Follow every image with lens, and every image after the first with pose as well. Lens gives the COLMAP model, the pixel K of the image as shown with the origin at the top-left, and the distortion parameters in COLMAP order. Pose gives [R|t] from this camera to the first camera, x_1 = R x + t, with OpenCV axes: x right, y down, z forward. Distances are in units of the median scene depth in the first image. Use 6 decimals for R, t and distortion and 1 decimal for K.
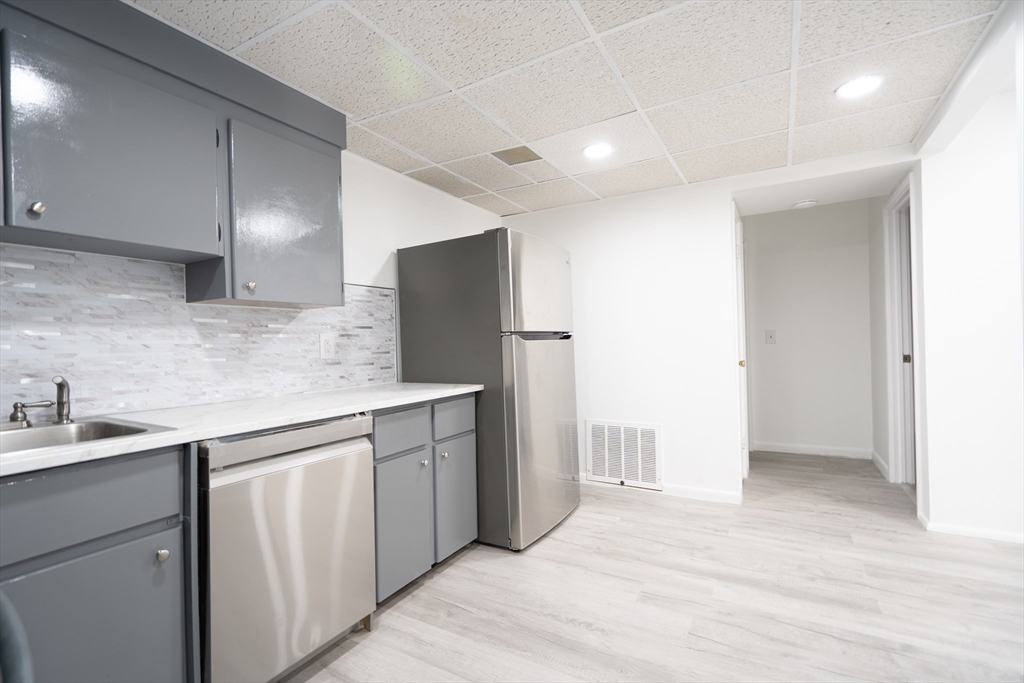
lens RADIAL K [[461.4, 0, 511.7], [0, 461.4, 339.9], [0, 0, 1]] dist [-0.010222, 0.004802]
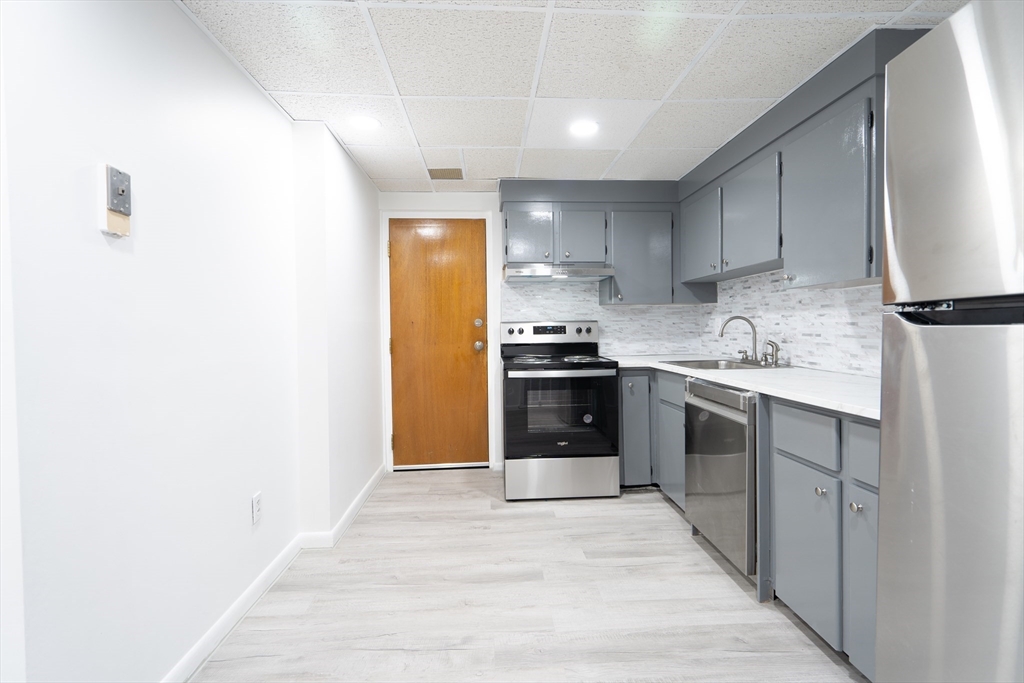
lens RADIAL K [[461.4, 0, 511.7], [0, 461.4, 339.9], [0, 0, 1]] dist [-0.010222, 0.004802]
pose [[-0.833038, 0.046931, -0.551222, 0.636163], [0.033589, 0.998848, 0.034280, -0.014027], [0.552196, 0.010041, -0.833654, 1.394522]]
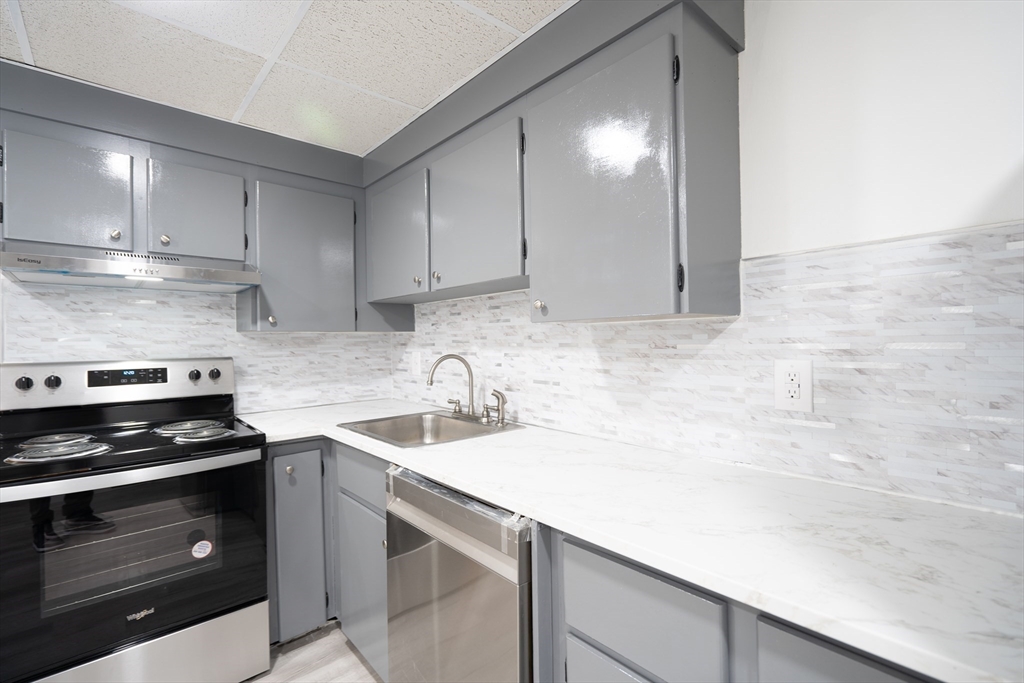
lens RADIAL K [[461.4, 0, 511.7], [0, 461.4, 339.9], [0, 0, 1]] dist [-0.010222, 0.004802]
pose [[-0.300087, 0.024780, -0.953590, 0.189520], [0.024891, 0.999526, 0.018140, -0.061411], [0.953587, -0.018292, -0.300562, 1.026479]]
